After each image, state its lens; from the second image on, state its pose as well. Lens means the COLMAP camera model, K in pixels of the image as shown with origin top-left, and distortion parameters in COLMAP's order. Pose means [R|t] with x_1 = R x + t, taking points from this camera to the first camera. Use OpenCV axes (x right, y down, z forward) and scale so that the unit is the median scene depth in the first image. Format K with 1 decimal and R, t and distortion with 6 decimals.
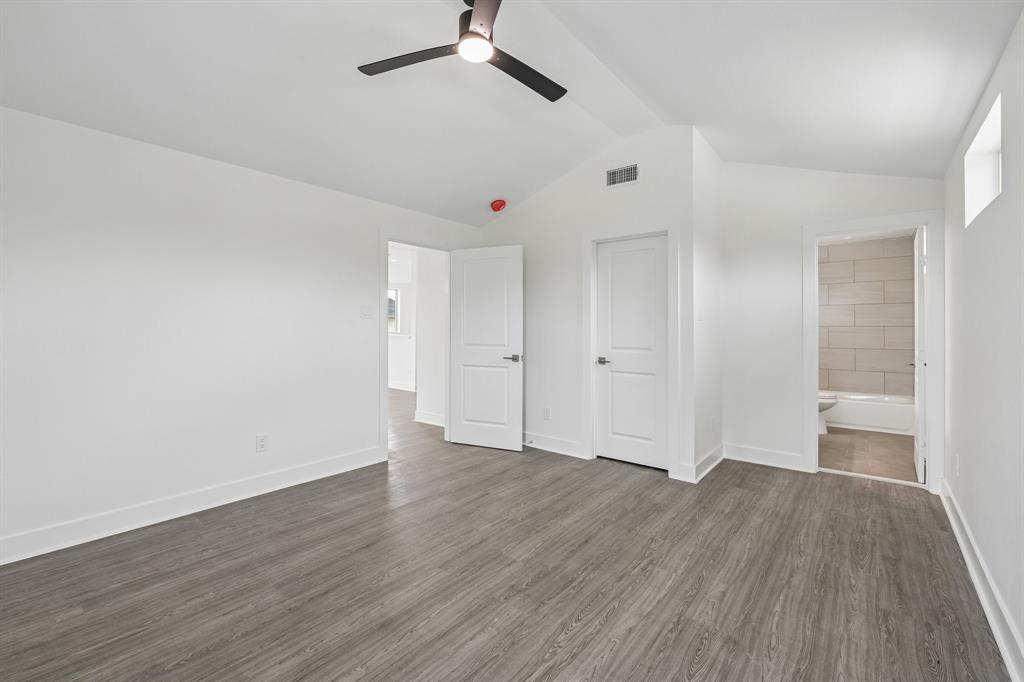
lens RADIAL K [[439.9, 0, 515.1], [0, 439.9, 339.5], [0, 0, 1]] dist [-0.001728, -0.000416]
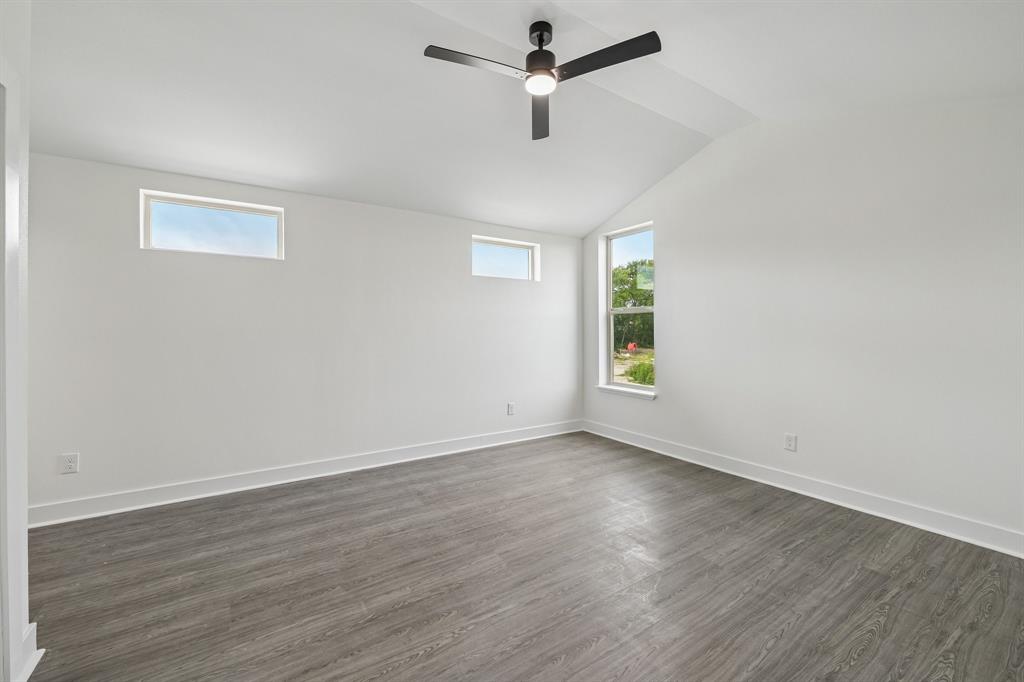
lens RADIAL K [[408.5, 0, 515.4], [0, 408.5, 339.9], [0, 0, 1]] dist [-0.008459, -0.000299]
pose [[-0.952896, -0.009093, 0.303161, -0.301319], [0.006825, 0.998654, 0.051406, -0.048898], [-0.303221, 0.051054, -0.951552, 1.747559]]
